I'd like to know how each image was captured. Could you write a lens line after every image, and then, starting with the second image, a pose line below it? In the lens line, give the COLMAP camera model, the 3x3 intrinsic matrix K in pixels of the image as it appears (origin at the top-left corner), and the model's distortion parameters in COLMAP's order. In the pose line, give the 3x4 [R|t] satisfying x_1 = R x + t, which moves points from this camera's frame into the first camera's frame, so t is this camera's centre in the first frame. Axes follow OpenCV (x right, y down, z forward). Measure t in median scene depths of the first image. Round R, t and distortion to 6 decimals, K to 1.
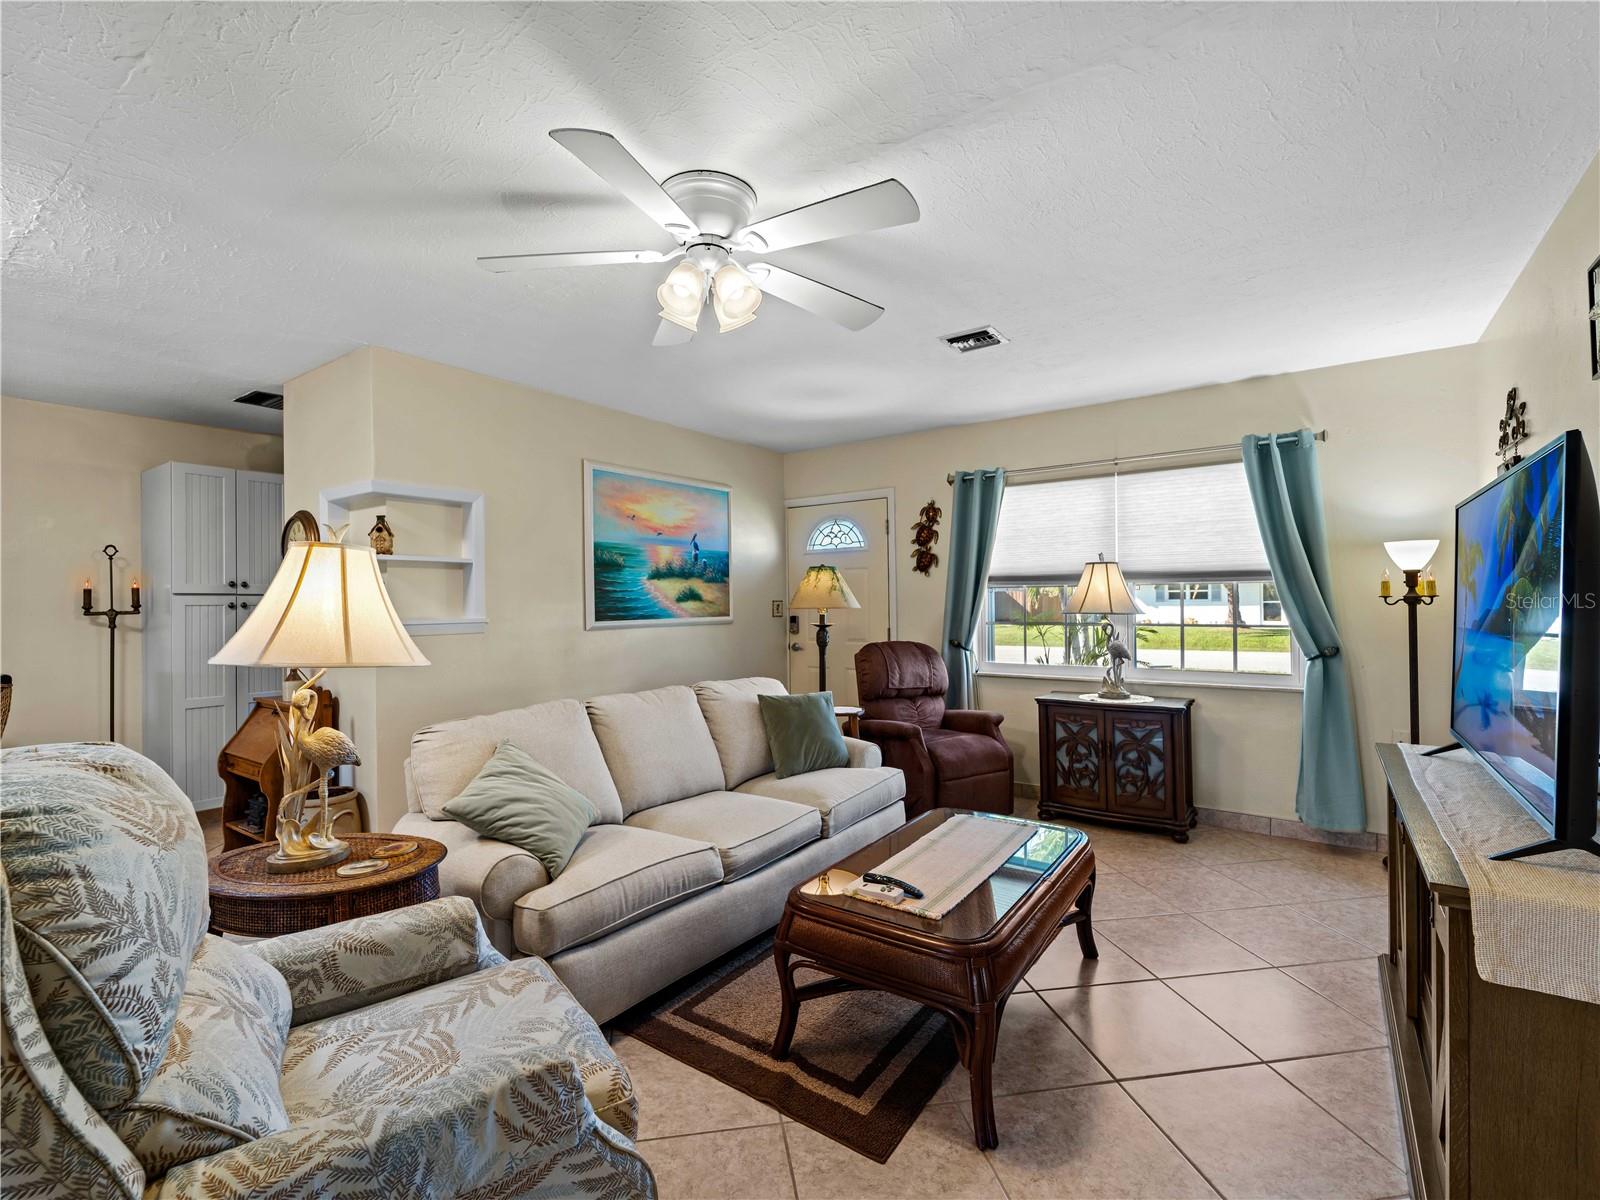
lens RADIAL K [[724.0, 0, 800.0], [0, 724.0, 600.0], [0, 0, 1]] dist [0.000194, -0.000100]
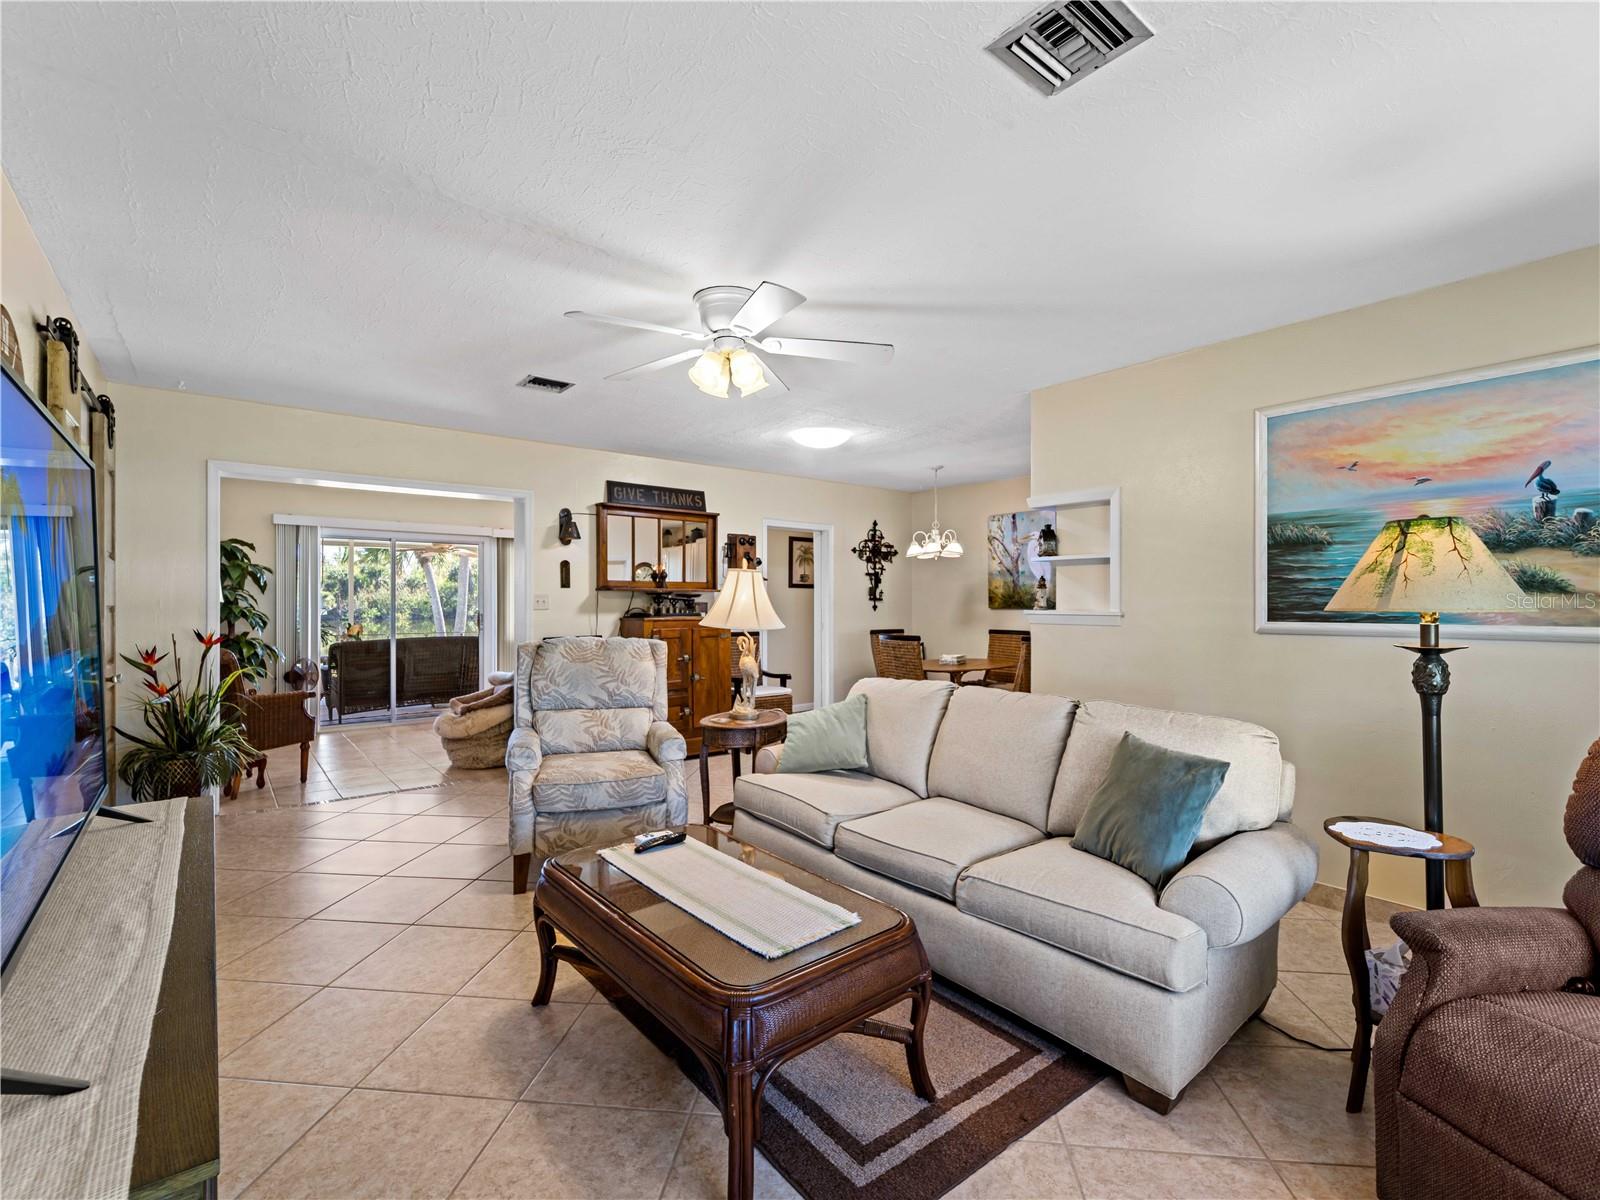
lens RADIAL K [[724.0, 0, 800.0], [0, 724.0, 600.0], [0, 0, 1]] dist [0.000194, -0.000100]
pose [[-0.265415, 0.009104, -0.964091, 0.562736], [0.004848, 0.999955, 0.008108, -0.000947], [0.964122, -0.002522, -0.265447, 0.725732]]
